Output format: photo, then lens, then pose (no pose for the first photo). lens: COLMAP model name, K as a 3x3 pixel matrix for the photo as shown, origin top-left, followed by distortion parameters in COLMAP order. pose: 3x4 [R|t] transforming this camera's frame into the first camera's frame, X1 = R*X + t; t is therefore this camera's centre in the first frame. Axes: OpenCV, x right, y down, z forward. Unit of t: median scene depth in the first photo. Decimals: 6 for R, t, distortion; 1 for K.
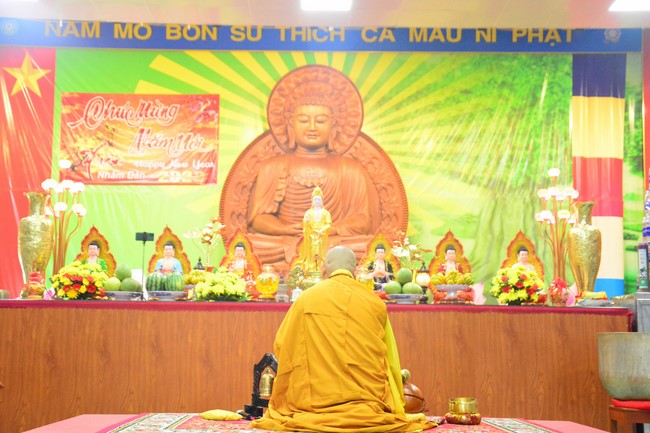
lens RADIAL K [[966.6, 0, 325.0], [0, 966.6, 216.5], [0, 0, 1]] dist [0.169867, 0.160026]
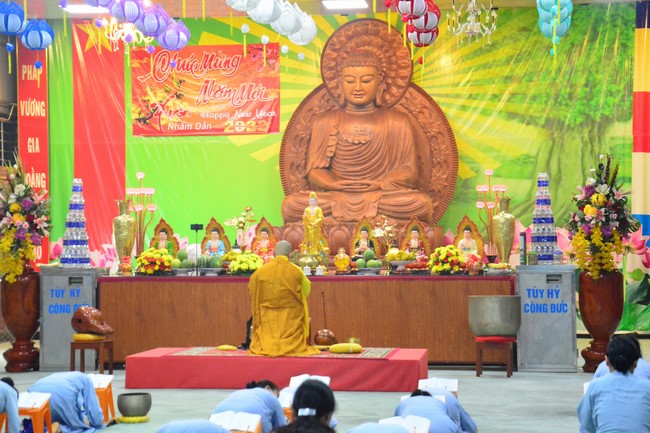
lens RADIAL K [[1714.4, 0, 325.1], [0, 1714.4, 226.5], [0, 0, 1]] dist [0.630470, 1.289773]
pose [[0.988074, -0.018794, -0.152829, 0.216007], [0.037964, 0.991617, 0.123507, -0.158908], [0.149227, -0.127836, 0.980505, -0.809036]]
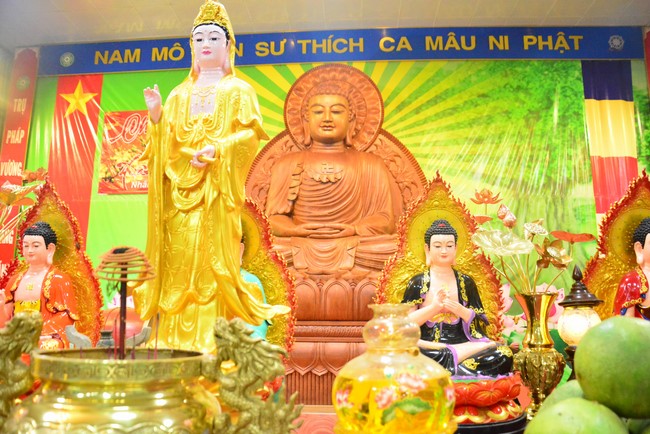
lens RADIAL K [[514.7, 0, 325.0], [0, 514.7, 217.0], [0, 0, 1]] dist [-0.143109, 0.103132]
pose [[0.996748, -0.020518, -0.077929, 0.018261], [0.017121, 0.998884, -0.044010, 0.019850], [0.078745, 0.042533, 0.995987, 0.472849]]
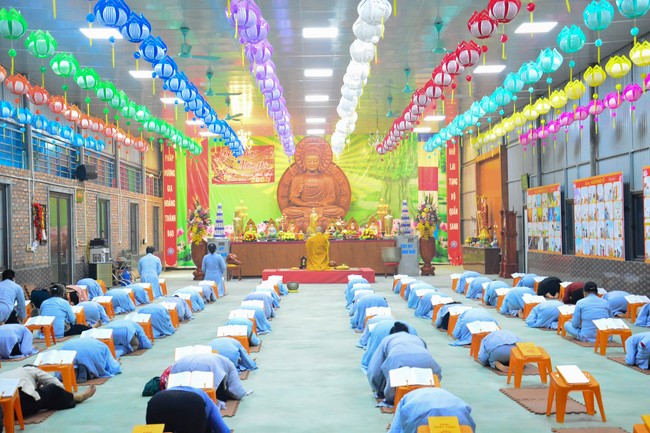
lens RADIAL K [[851.2, 0, 325.0], [0, 851.2, 216.5], [0, 0, 1]] dist [0.013681, 0.002517]
pose [[0.999571, -0.028325, -0.007496, 0.030763], [0.029029, 0.992089, 0.122135, -0.207856], [0.003977, -0.122300, 0.992485, -1.161976]]
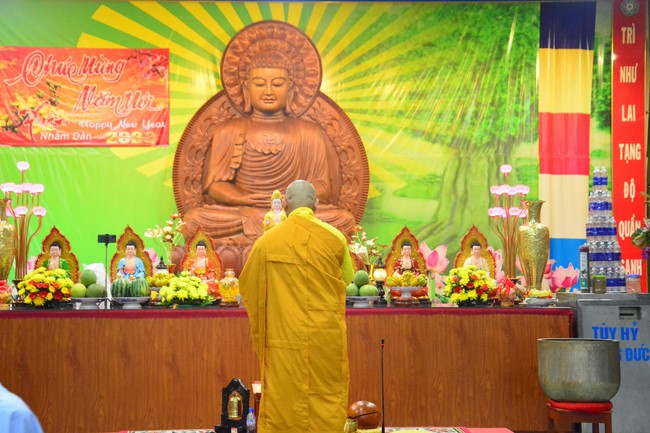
lens RADIAL K [[1095.1, 0, 325.0], [0, 1095.1, 216.5], [0, 0, 1]] dist [0.268089, 0.075101]
pose [[0.999179, -0.012047, 0.038676, -0.001041], [0.008662, 0.996211, 0.086534, -0.056055], [-0.039572, -0.086128, 0.995498, -0.089039]]
